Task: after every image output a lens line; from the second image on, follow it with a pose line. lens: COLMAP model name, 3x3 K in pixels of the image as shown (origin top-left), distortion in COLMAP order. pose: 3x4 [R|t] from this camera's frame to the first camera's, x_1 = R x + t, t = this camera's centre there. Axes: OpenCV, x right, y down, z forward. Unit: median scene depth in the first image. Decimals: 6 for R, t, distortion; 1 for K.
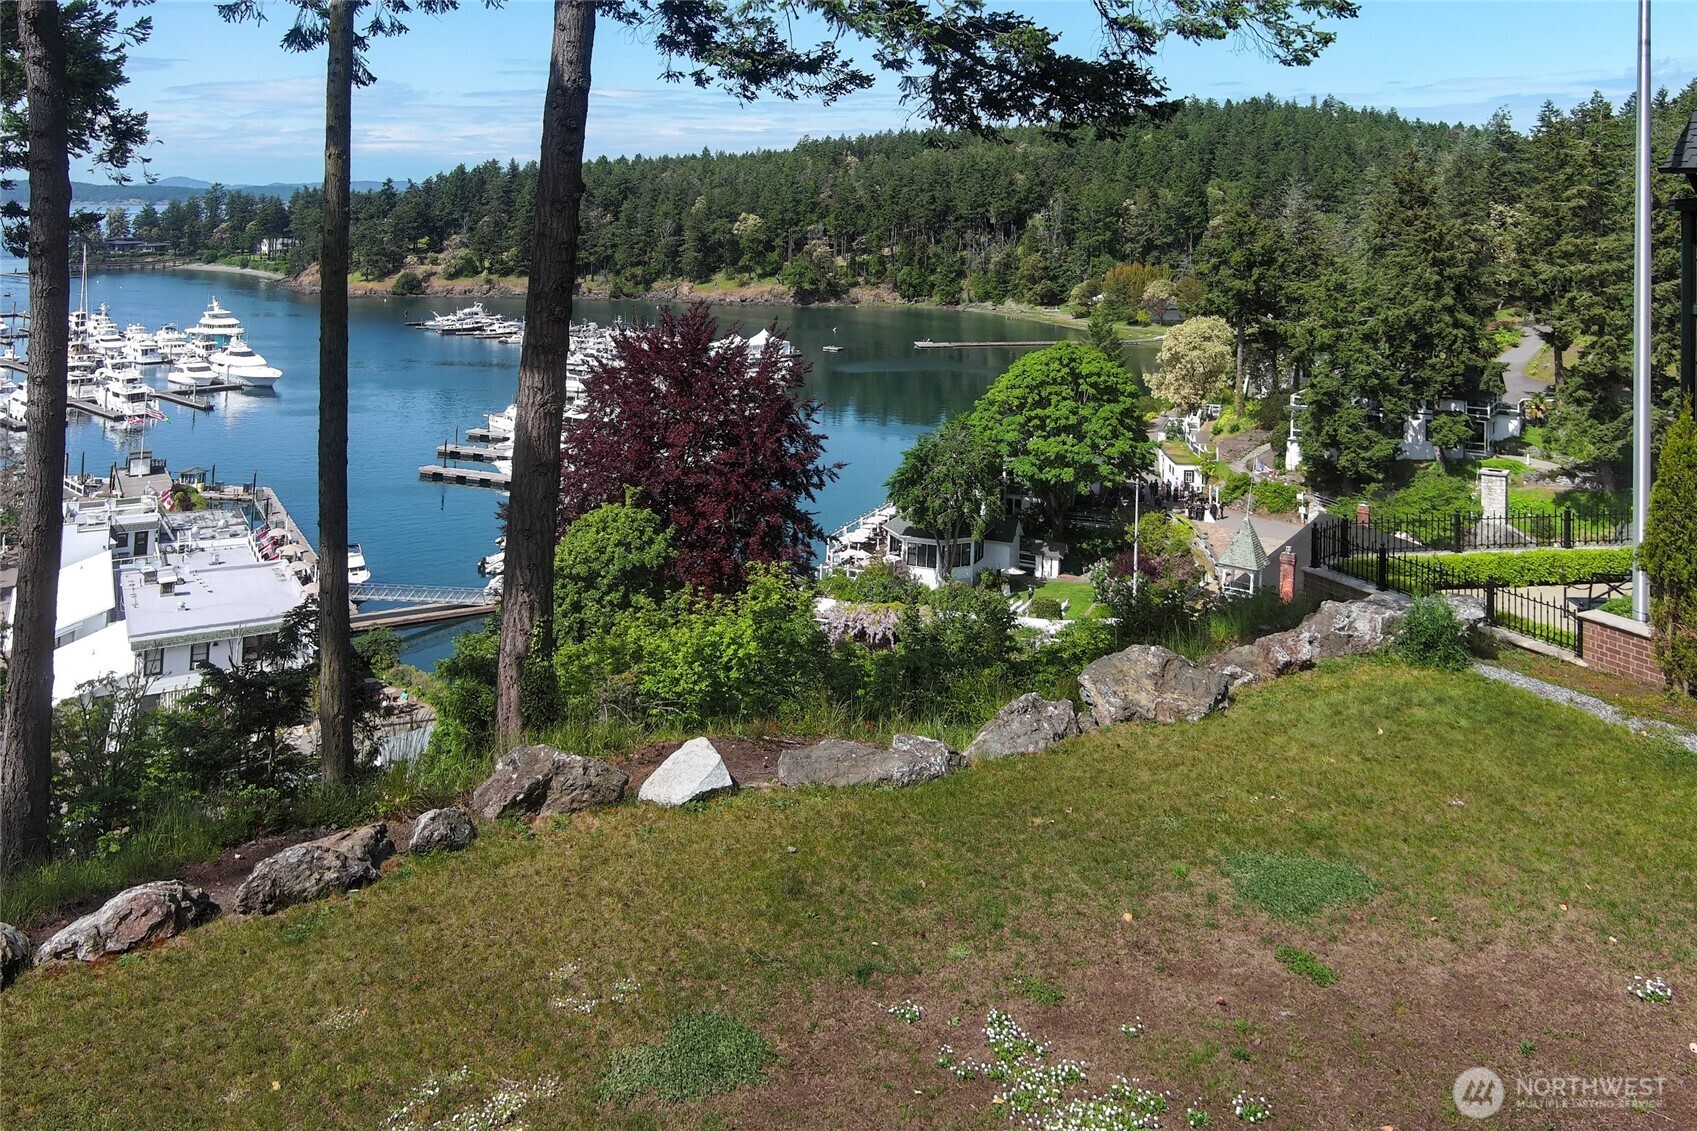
lens RADIAL K [[1442.9, 0, 848.5], [0, 1442.9, 565.5], [0, 0, 1]] dist [0.009590, 0.012943]
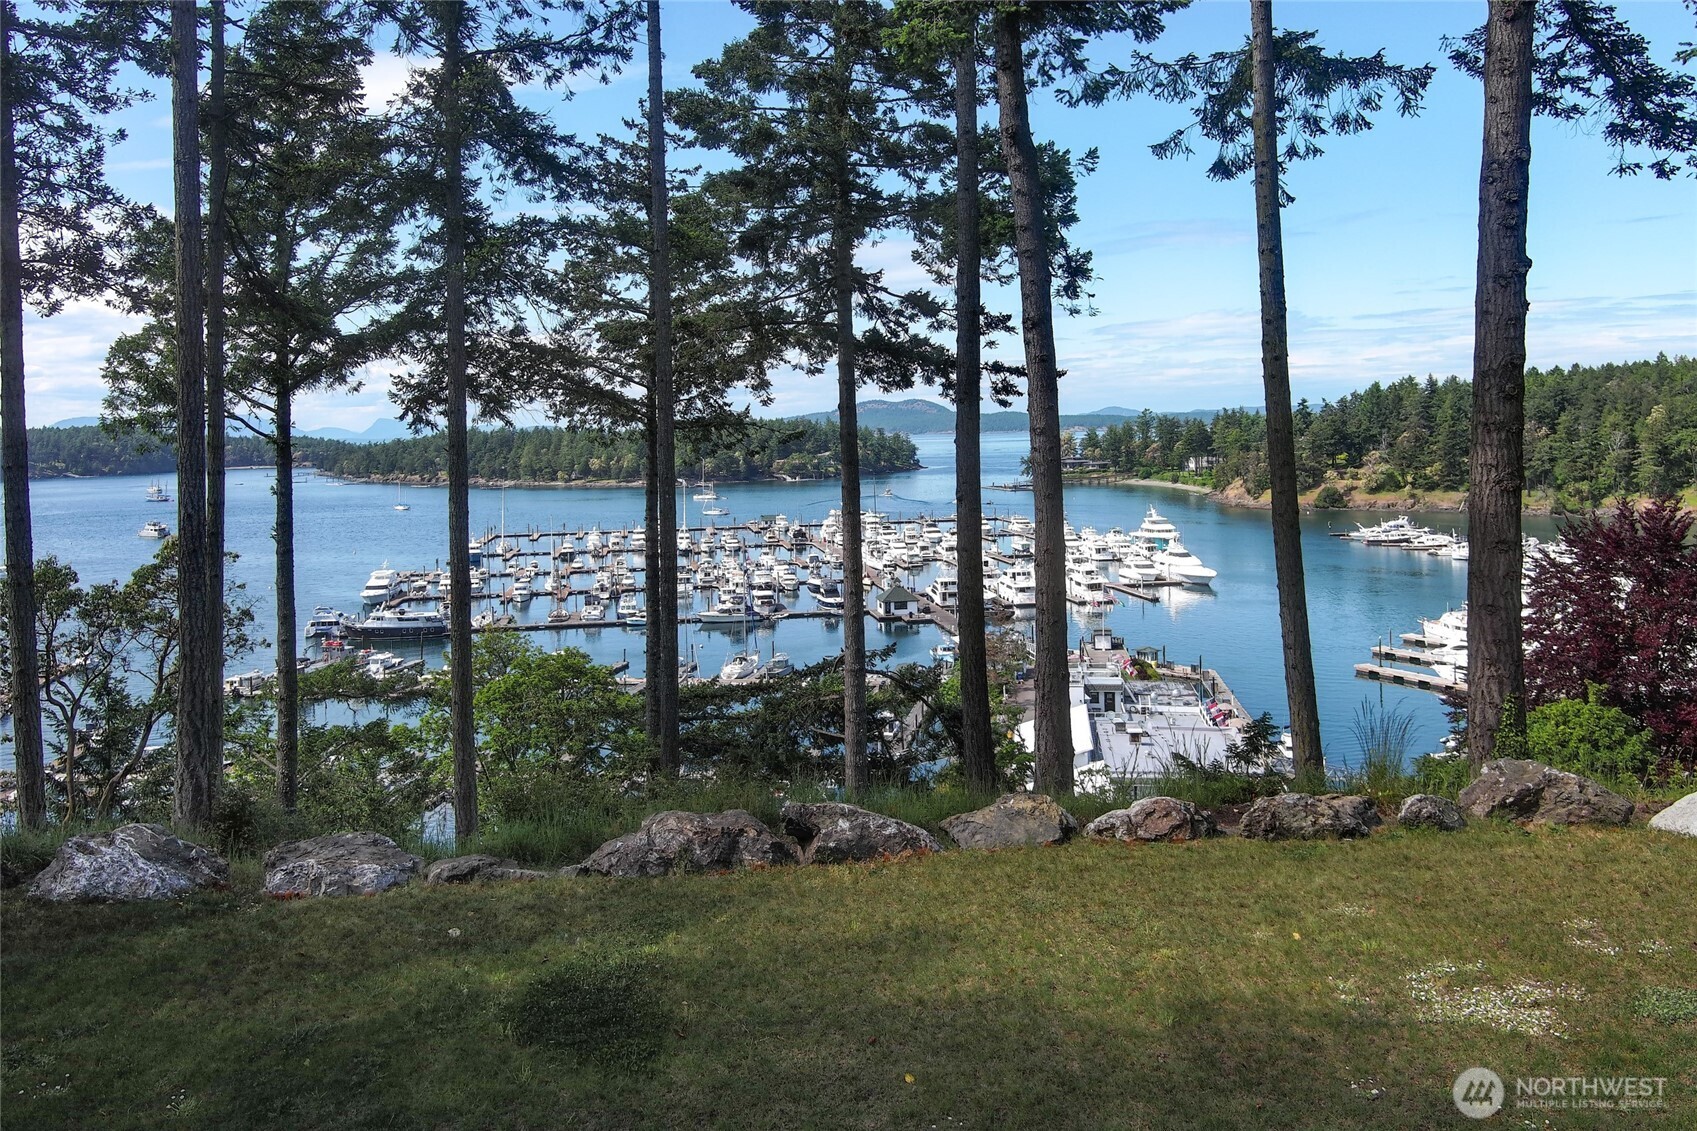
lens RADIAL K [[1447.1, 0, 905.5], [0, 1447.1, 563.4], [0, 0, 1]] dist [0.008127, 0.009996]
pose [[0.813595, -0.037295, -0.580234, 0.025077], [0.070120, 0.996951, 0.034241, -0.188575], [0.577188, -0.068545, 0.813729, 0.035646]]
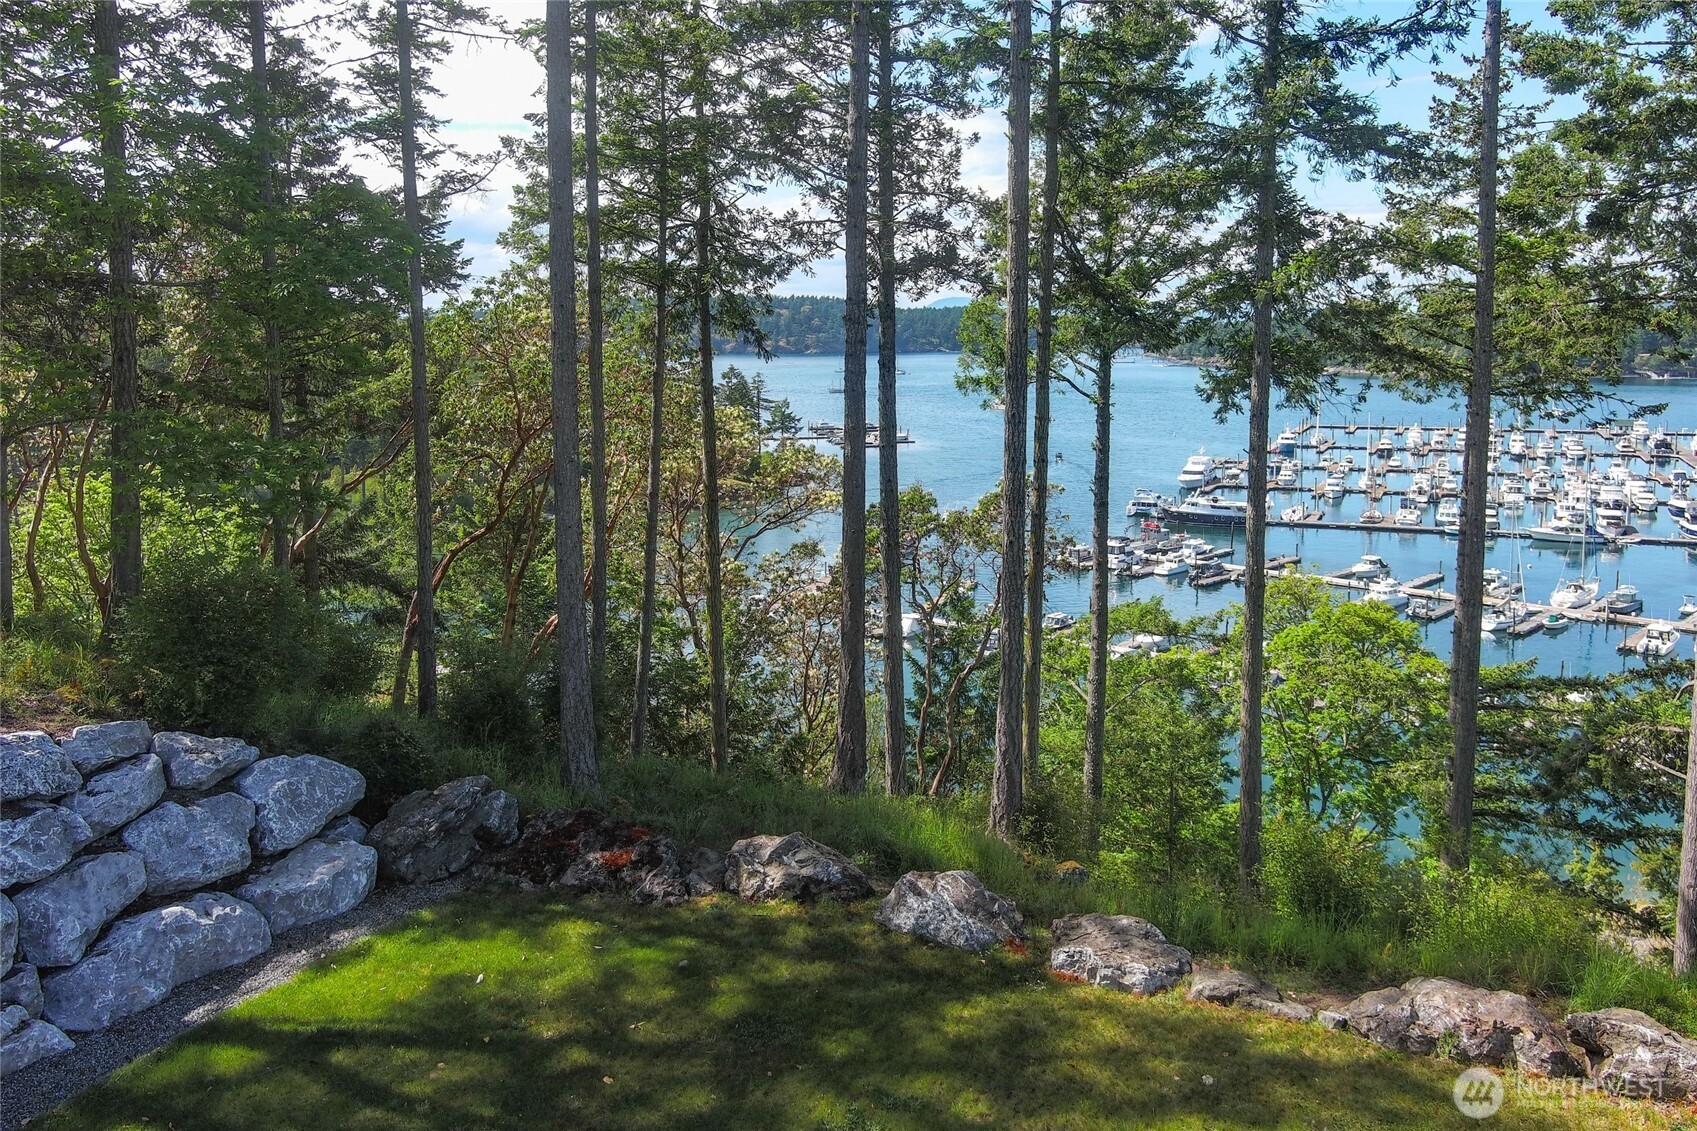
lens RADIAL K [[1442.9, 0, 848.5], [0, 1442.9, 565.5], [0, 0, 1]] dist [0.009590, 0.012943]
pose [[0.355683, 0.073233, -0.931733, 0.040030], [0.063745, 0.992703, 0.102360, -0.458601], [0.932430, -0.095801, 0.348420, 0.089630]]
